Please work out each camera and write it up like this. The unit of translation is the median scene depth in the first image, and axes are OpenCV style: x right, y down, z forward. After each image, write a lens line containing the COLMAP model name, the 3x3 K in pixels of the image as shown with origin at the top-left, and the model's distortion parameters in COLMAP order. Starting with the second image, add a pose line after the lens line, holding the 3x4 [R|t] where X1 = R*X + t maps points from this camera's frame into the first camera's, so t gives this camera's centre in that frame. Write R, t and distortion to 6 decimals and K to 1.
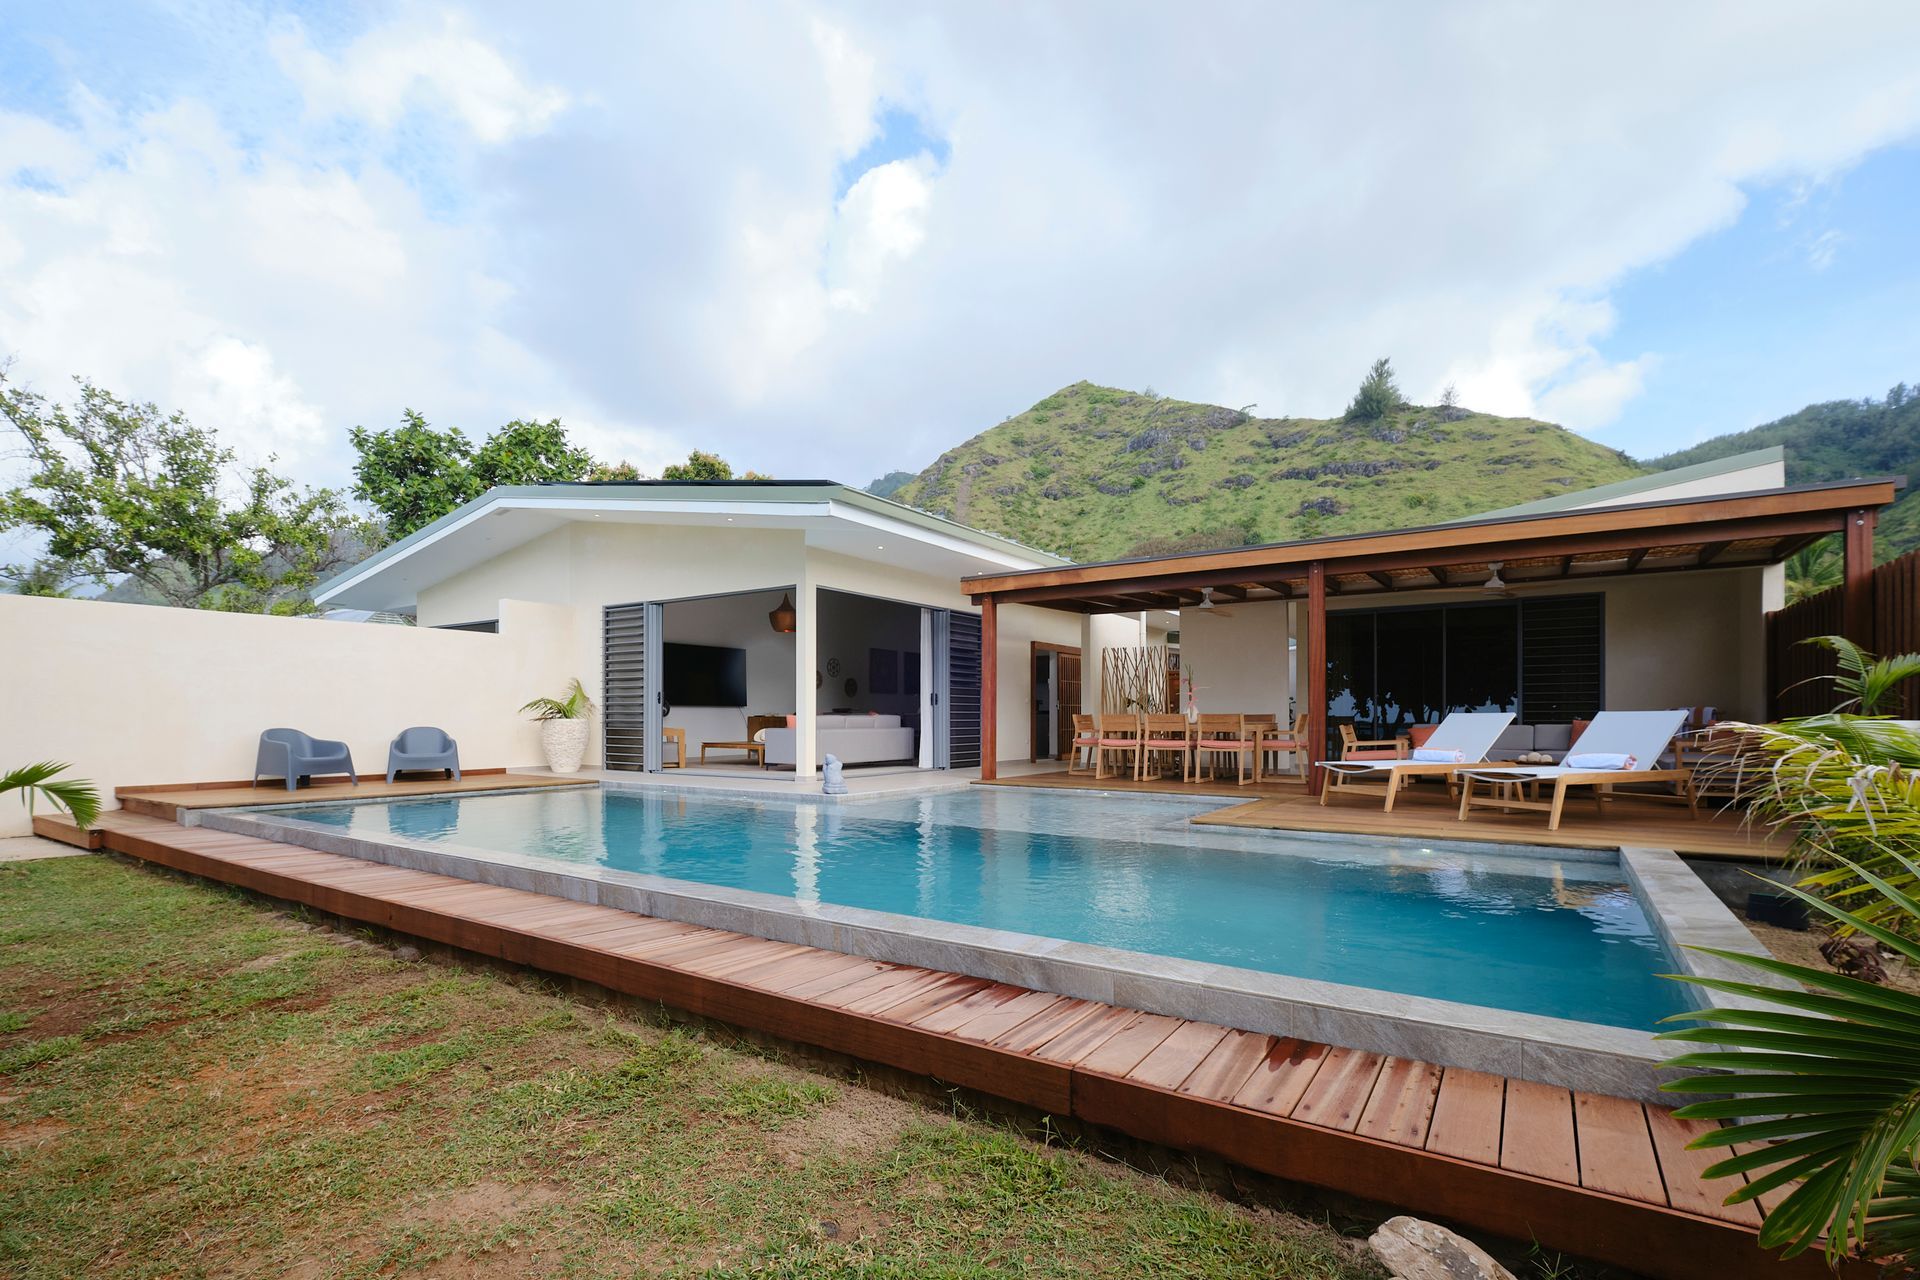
lens RADIAL K [[845.5, 0, 962.0], [0, 845.5, 641.9], [0, 0, 1]] dist [0.001323, 0.000418]
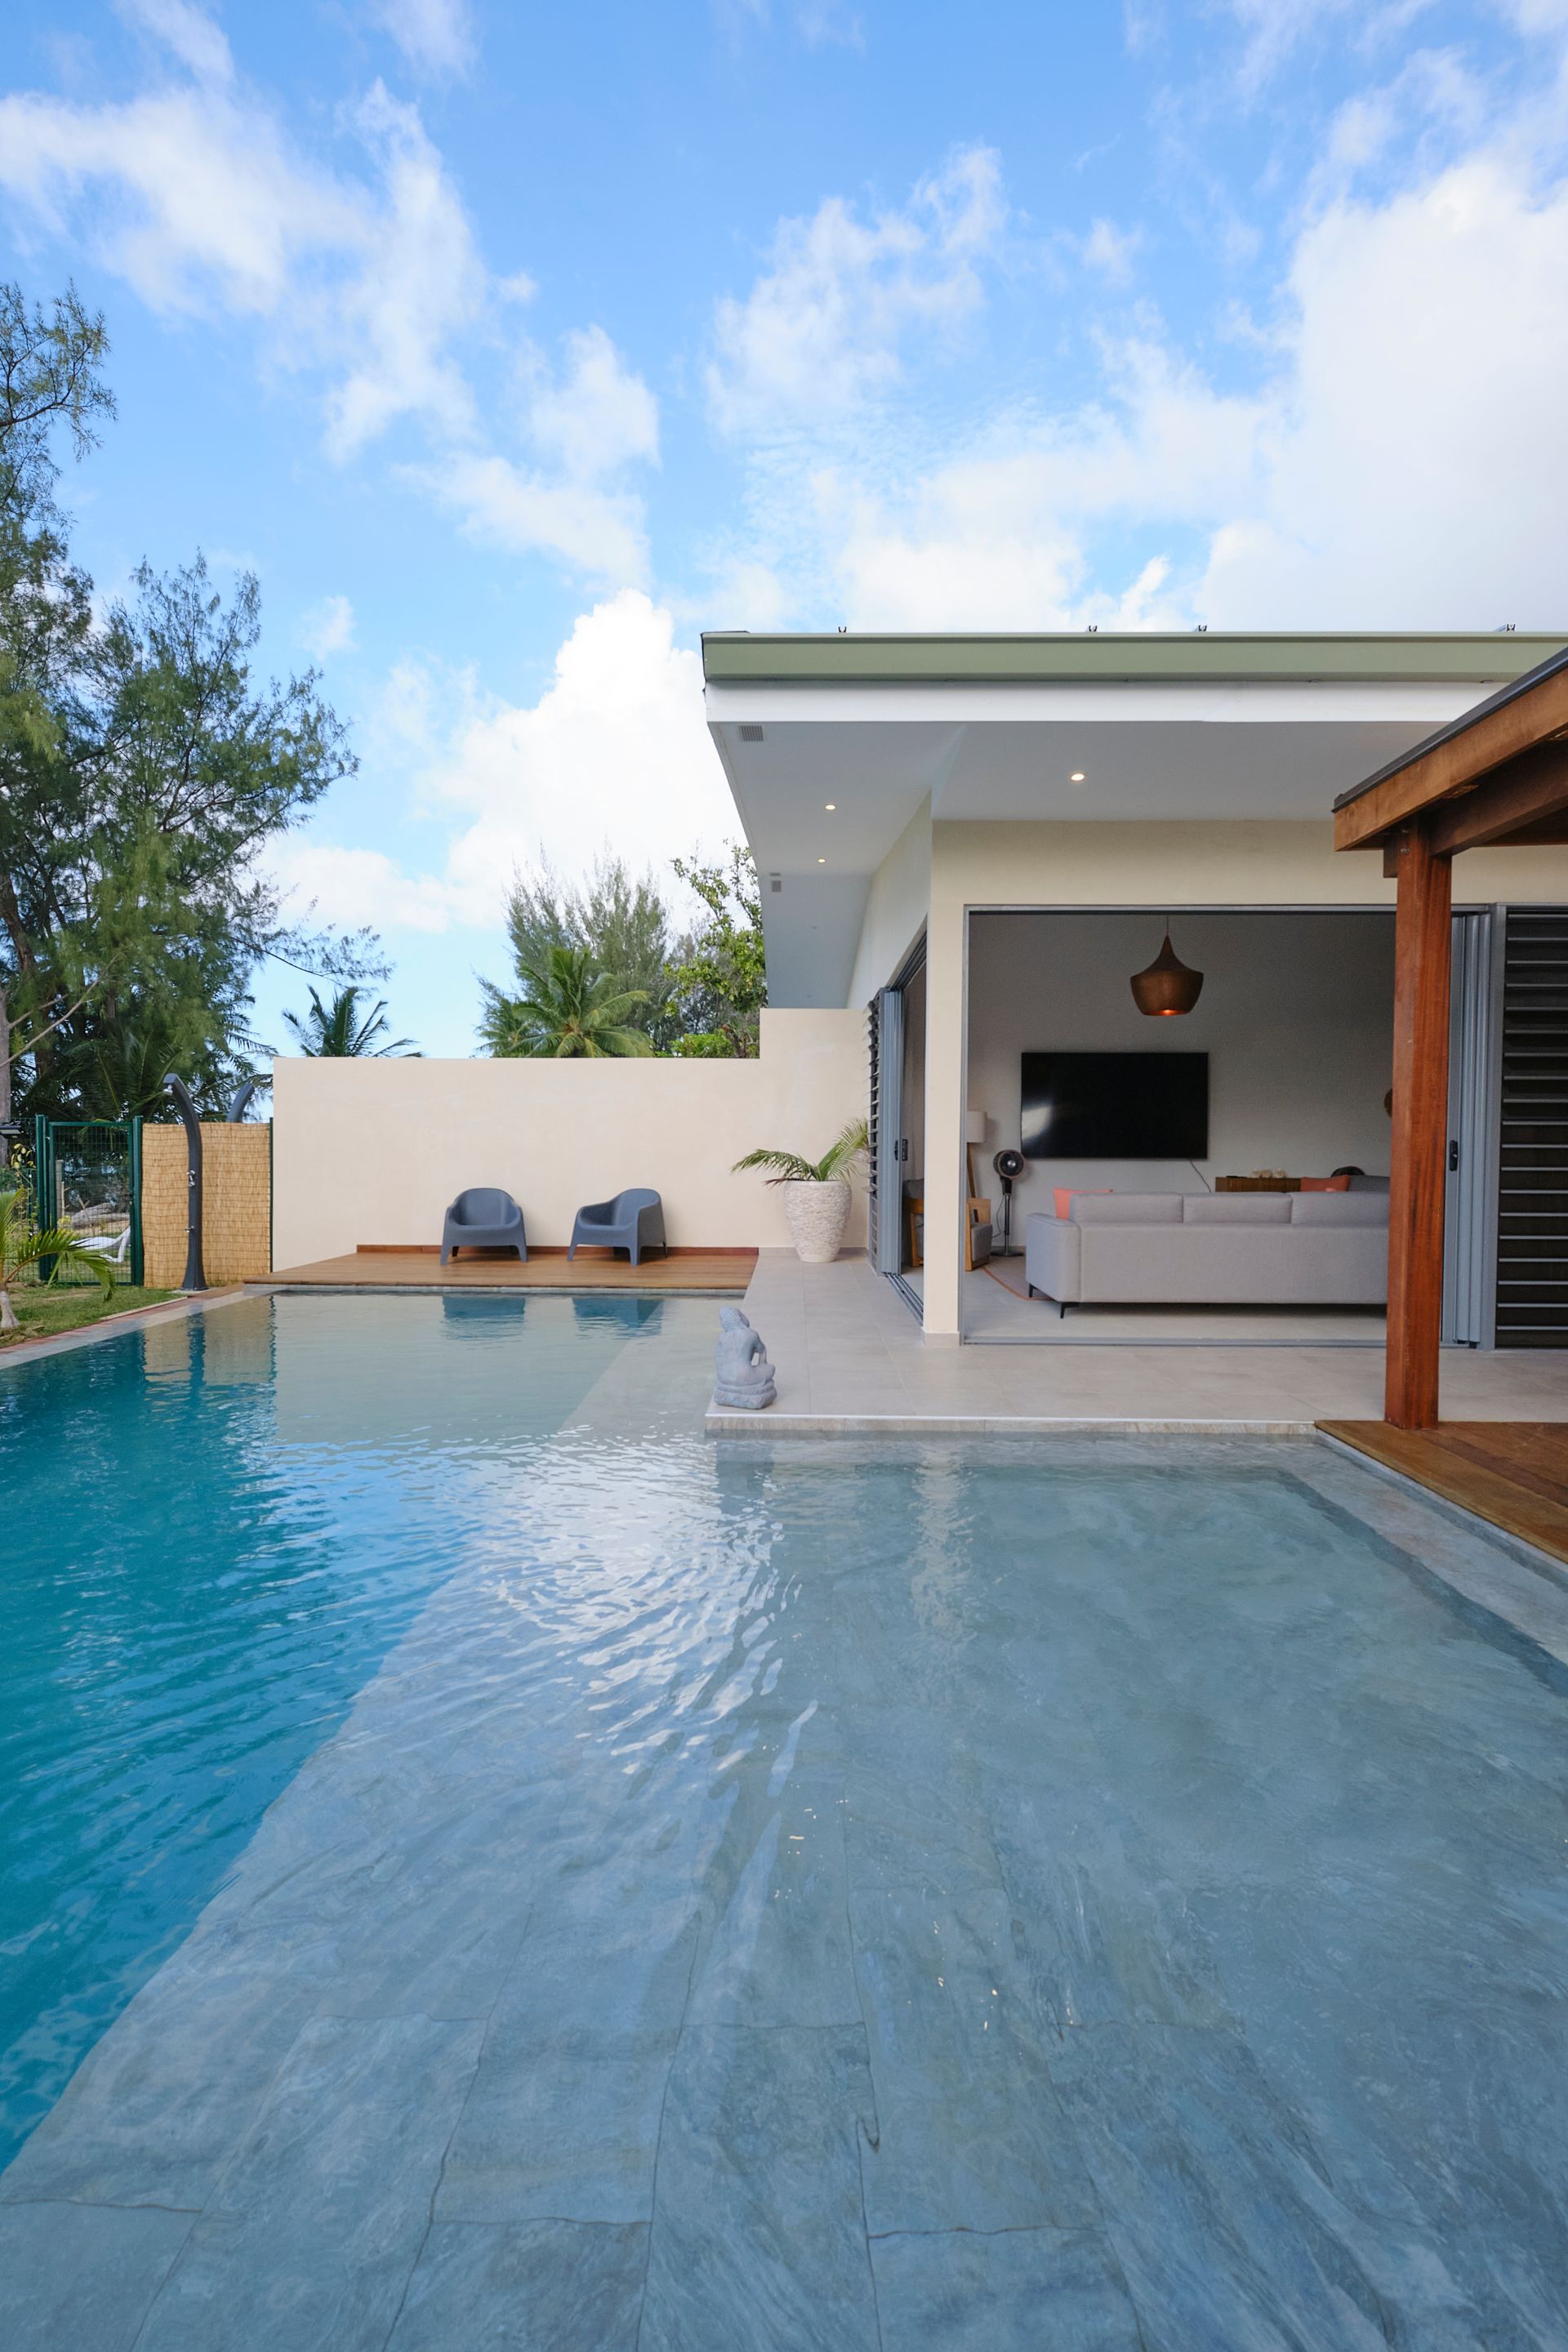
lens RADIAL K [[1099.9, 0, 785.5], [0, 1099.9, 1169.6], [0, 0, 1]] dist [0.001332, 0.000066]
pose [[0.540134, 0.021441, -0.841306, 0.259069], [0.058340, 0.996317, 0.062847, 0.031072], [0.839555, -0.083028, 0.536893, 0.591349]]
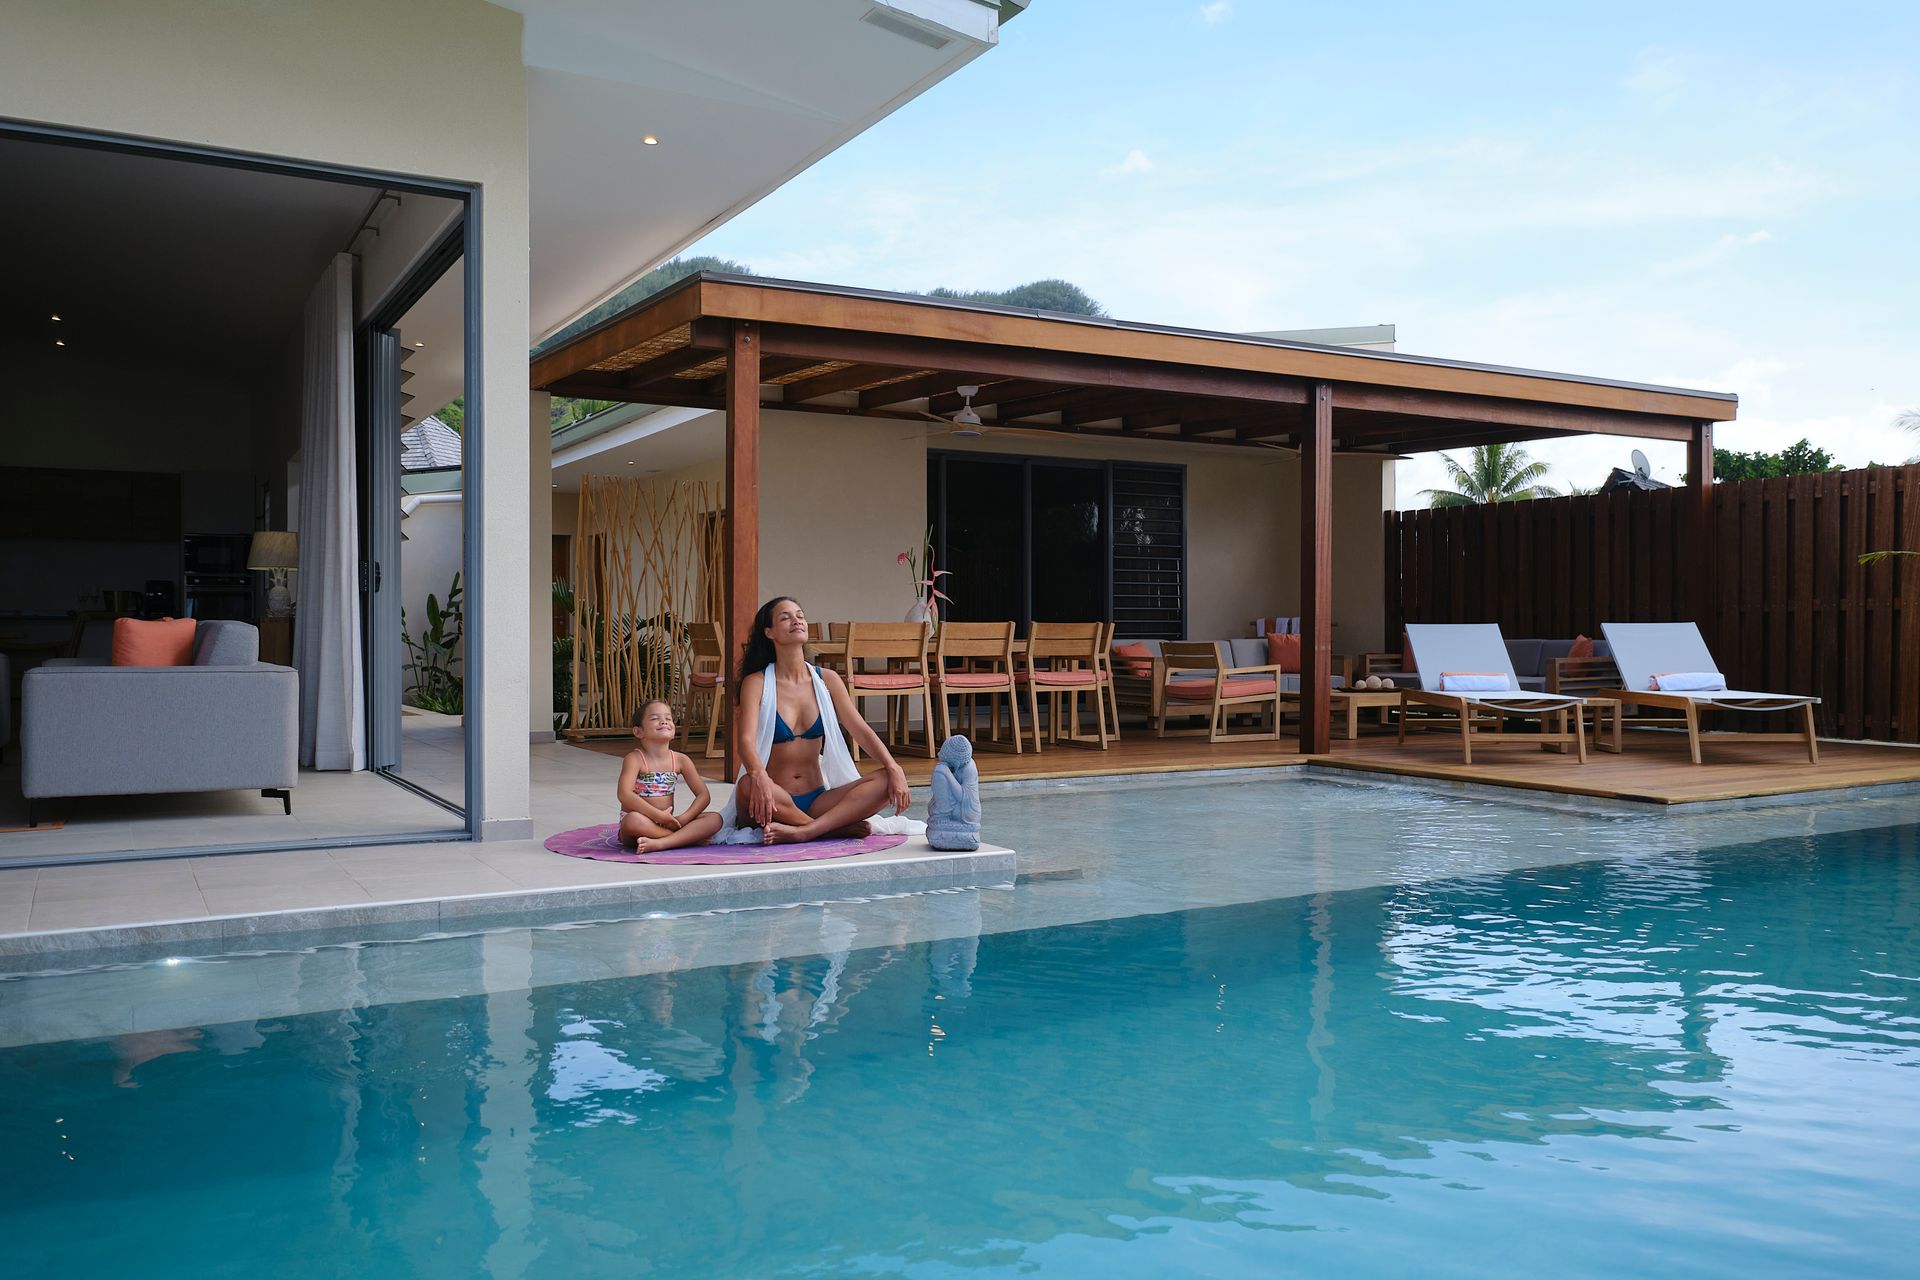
lens RADIAL K [[1535.7, 0, 964.4], [0, 1535.7, 641.6], [0, 0, 1]] dist [-0.007852, 0.003237]
pose [[0.442878, -0.004731, 0.896570, -0.599392], [-0.072923, 0.996483, 0.041279, 0.058045], [-0.893612, -0.083662, 0.440975, 0.589068]]
